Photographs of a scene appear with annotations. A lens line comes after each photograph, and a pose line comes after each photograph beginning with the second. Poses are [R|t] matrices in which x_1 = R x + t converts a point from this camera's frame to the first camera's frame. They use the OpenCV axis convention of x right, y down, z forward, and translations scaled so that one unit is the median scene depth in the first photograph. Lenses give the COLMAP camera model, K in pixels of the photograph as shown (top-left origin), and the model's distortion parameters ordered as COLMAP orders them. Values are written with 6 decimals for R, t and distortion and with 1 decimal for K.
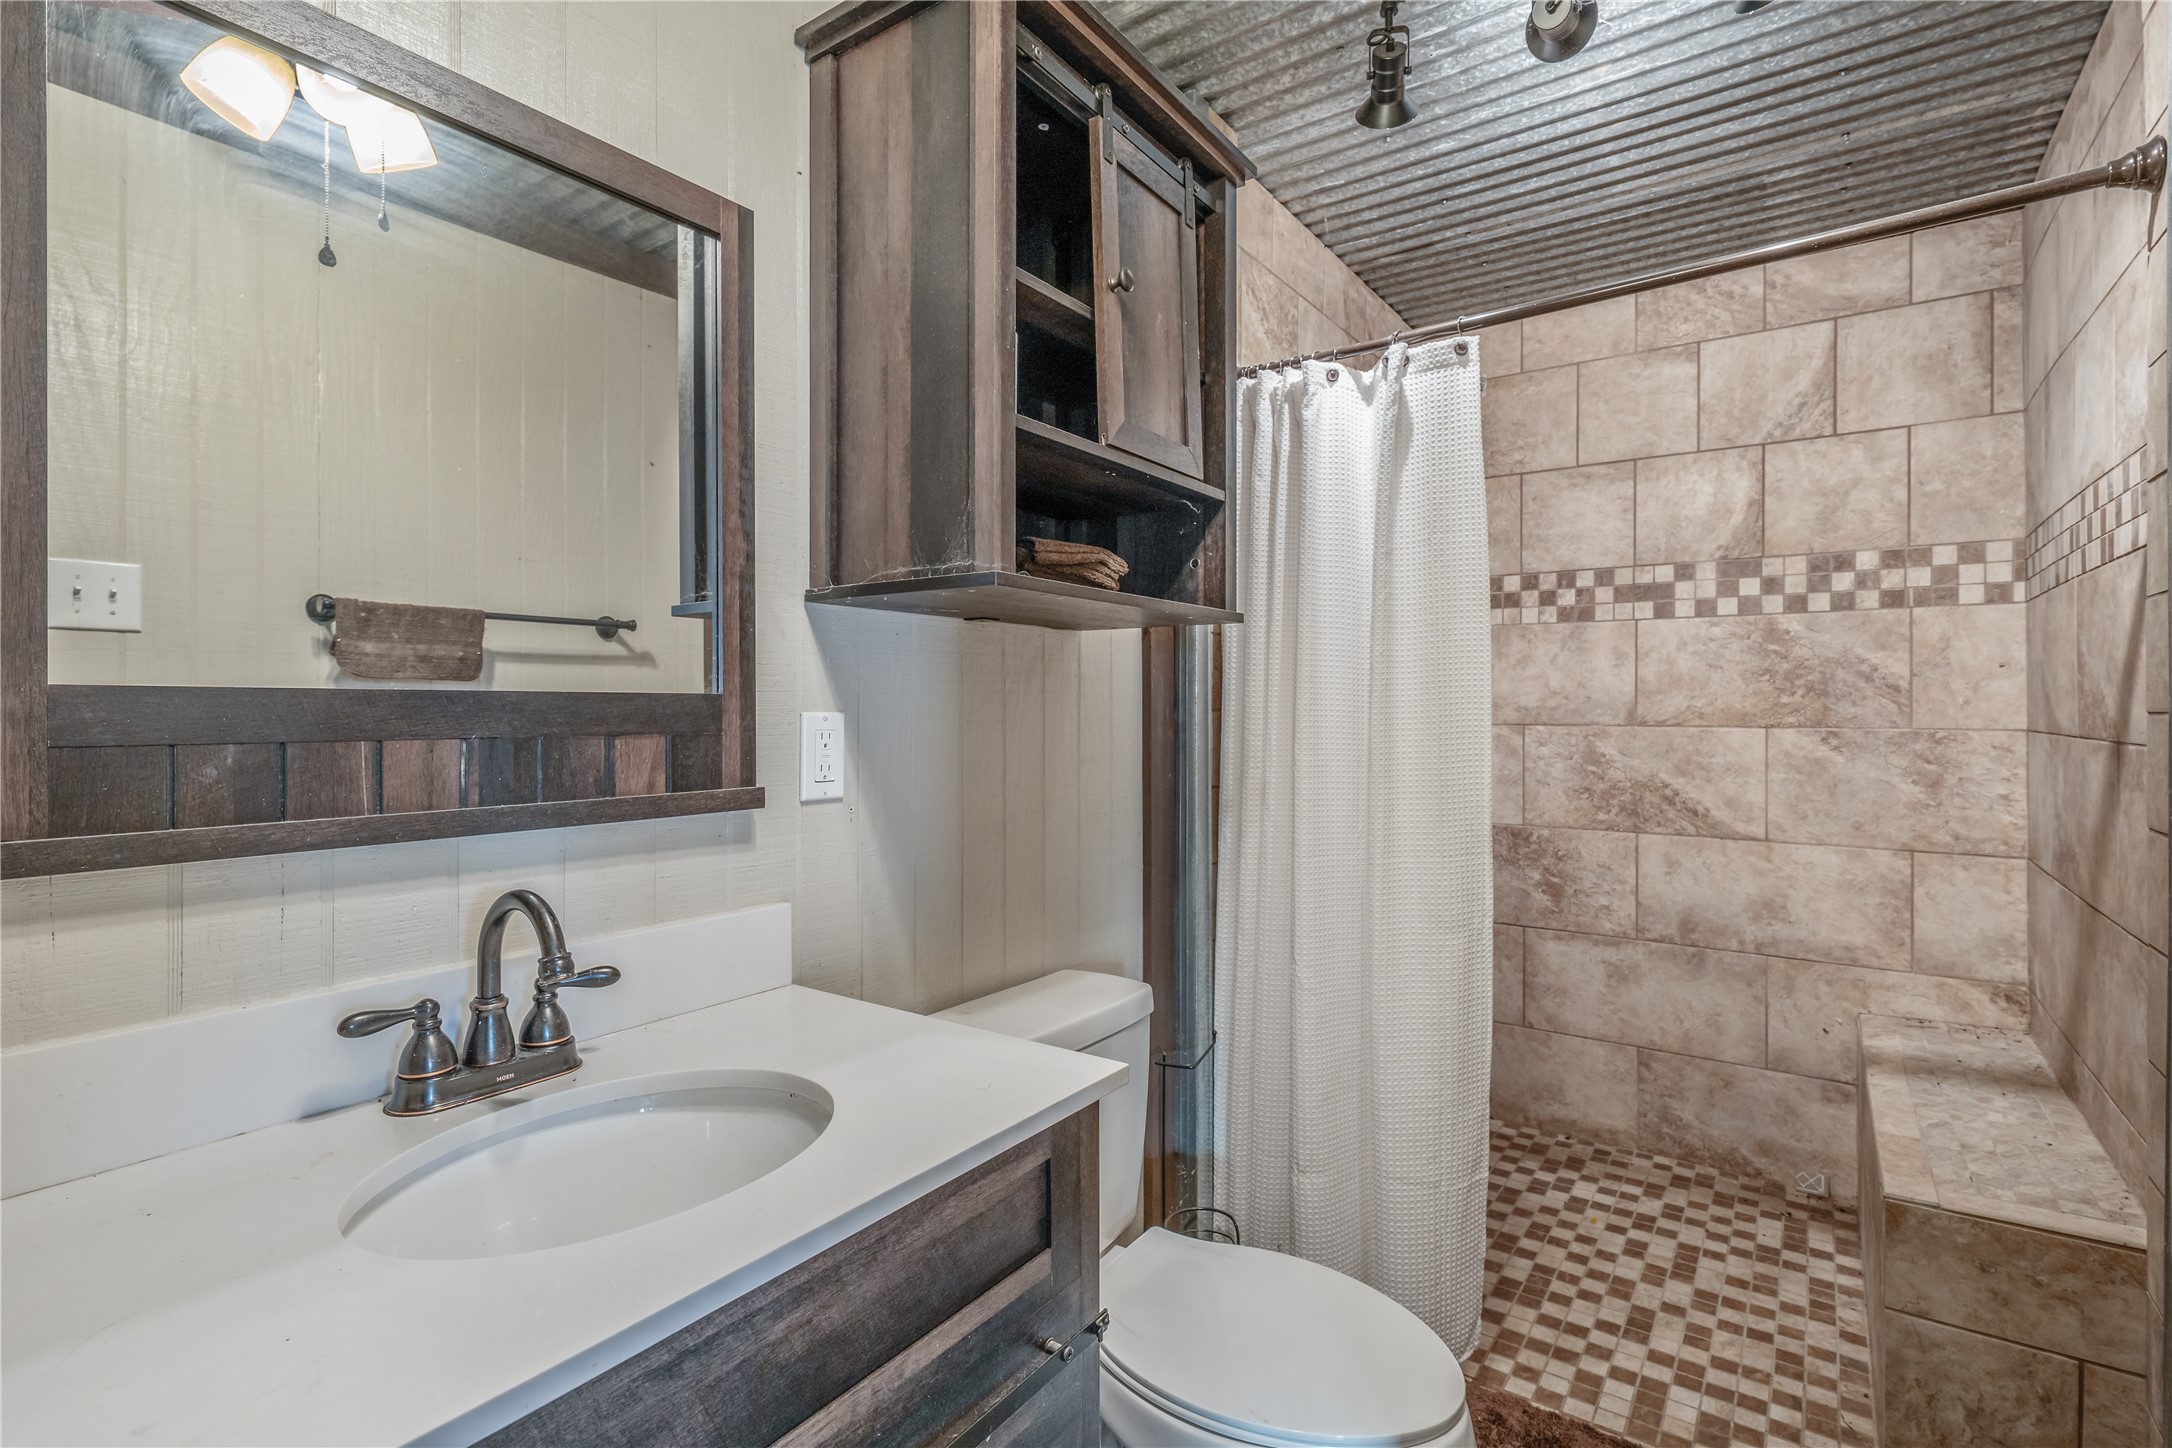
lens RADIAL K [[1017.0, 0, 1085.1], [0, 1017.0, 721.0], [0, 0, 1]] dist [0.000844, 0.000077]
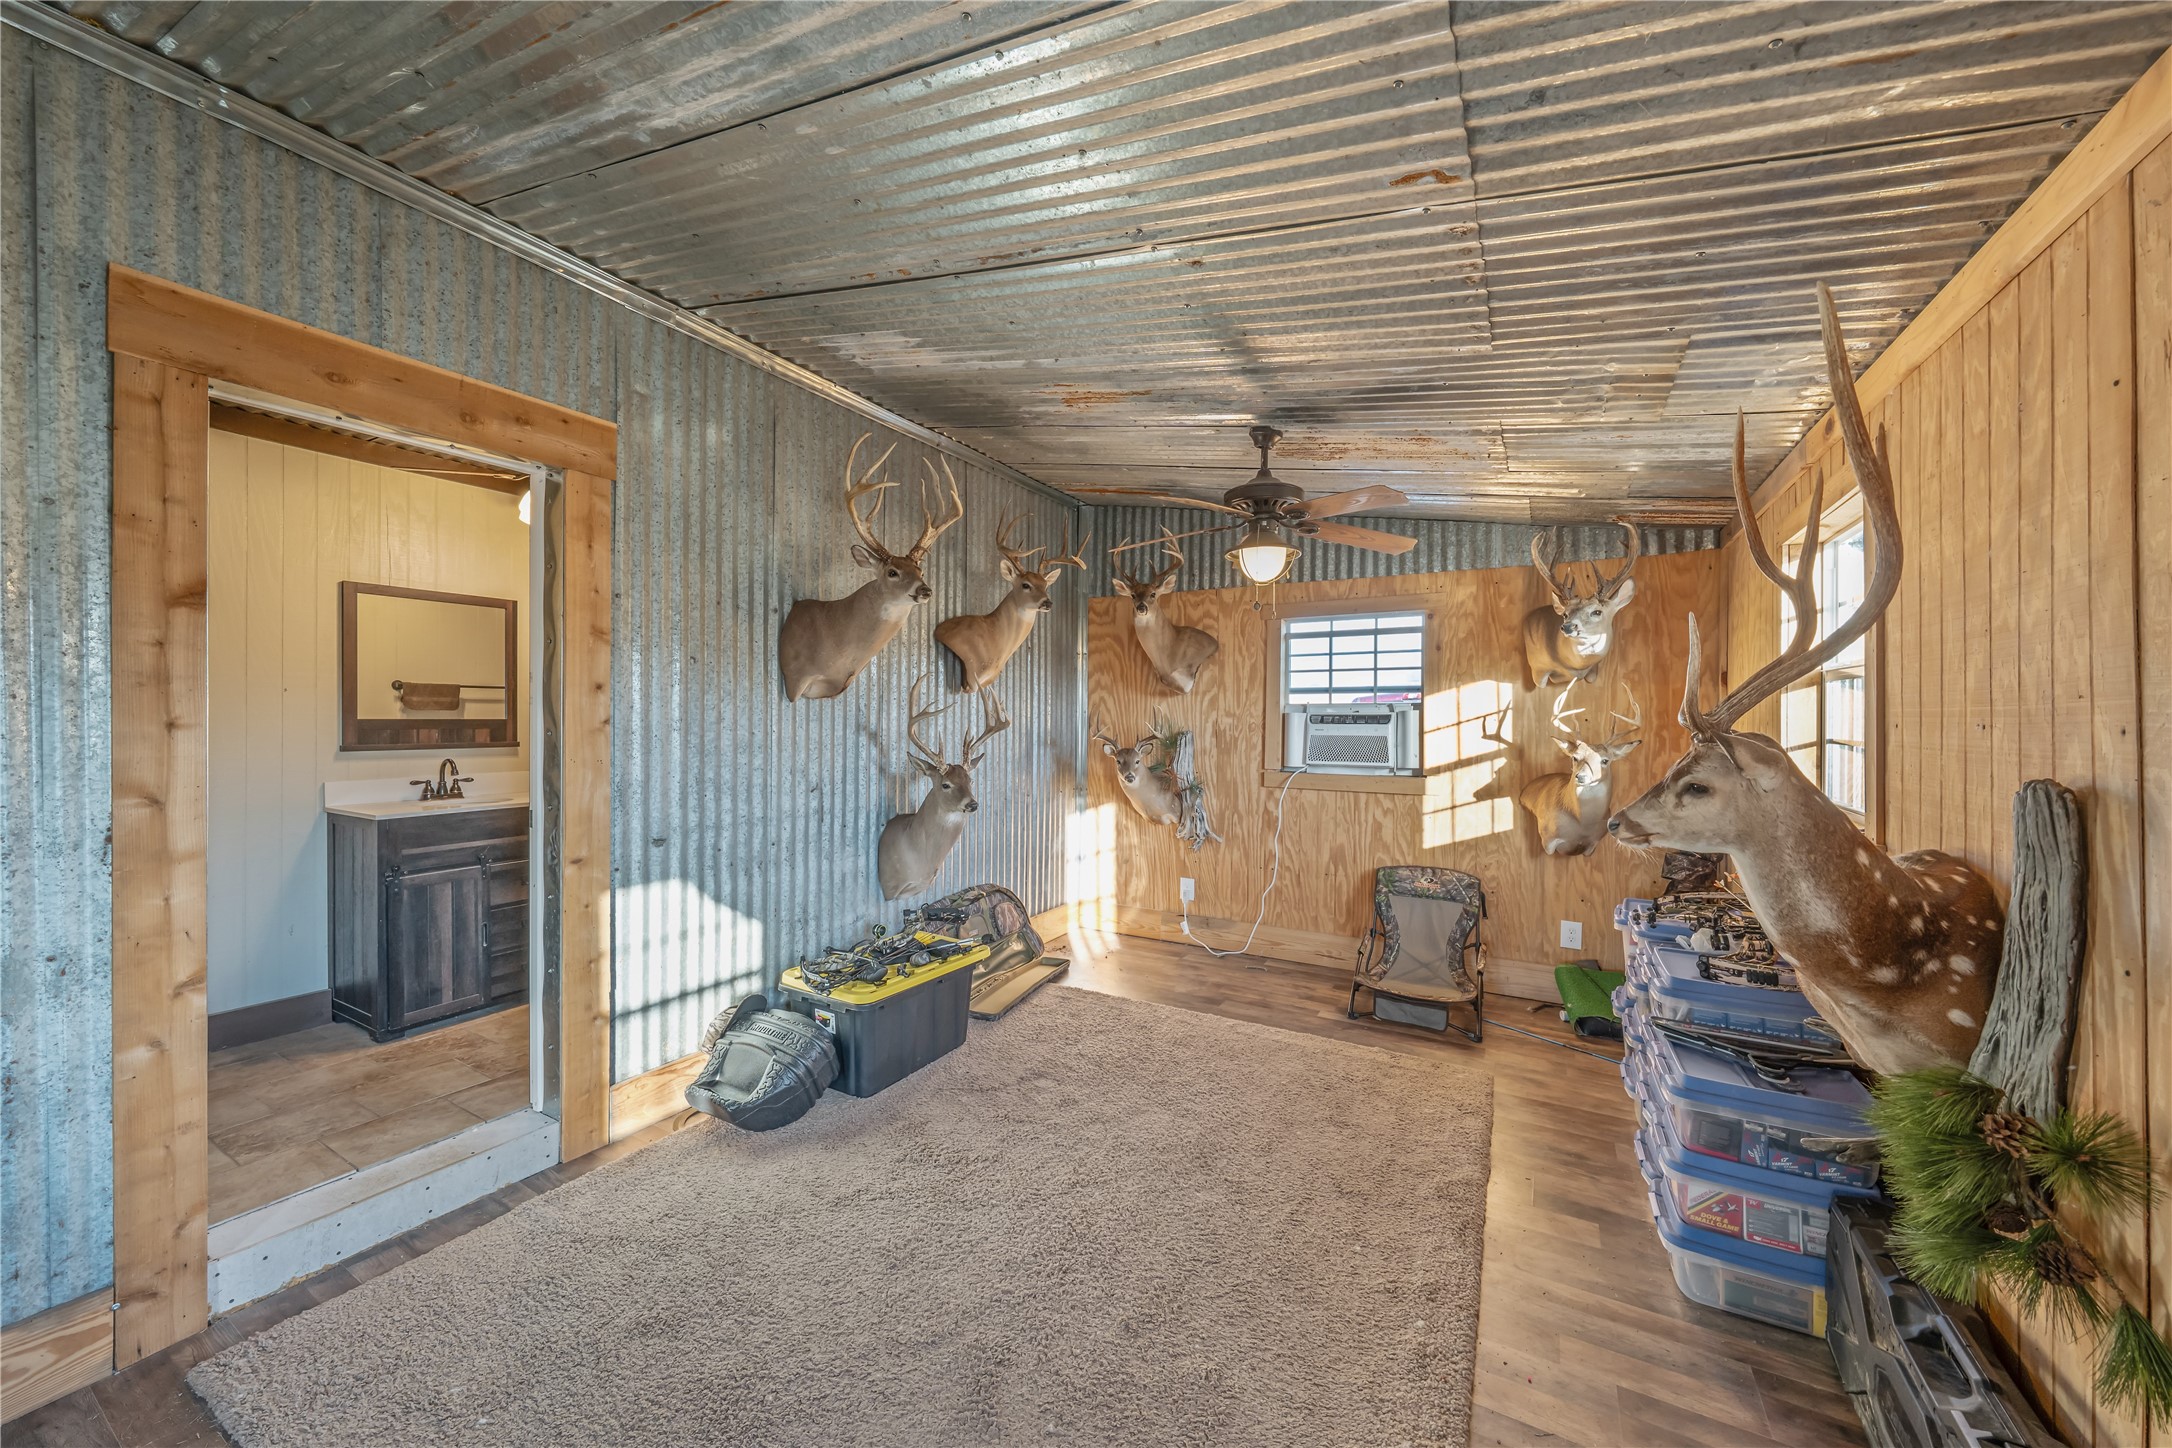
lens RADIAL K [[789.8, 0, 1086.9], [0, 789.8, 719.1], [0, 0, 1]] dist [0.000003, -0.000004]
pose [[0.995497, 0.001438, 0.094779, 1.706252], [-0.001223, 0.999997, -0.002323, -0.021614], [-0.094782, 0.002197, 0.995496, -2.453695]]
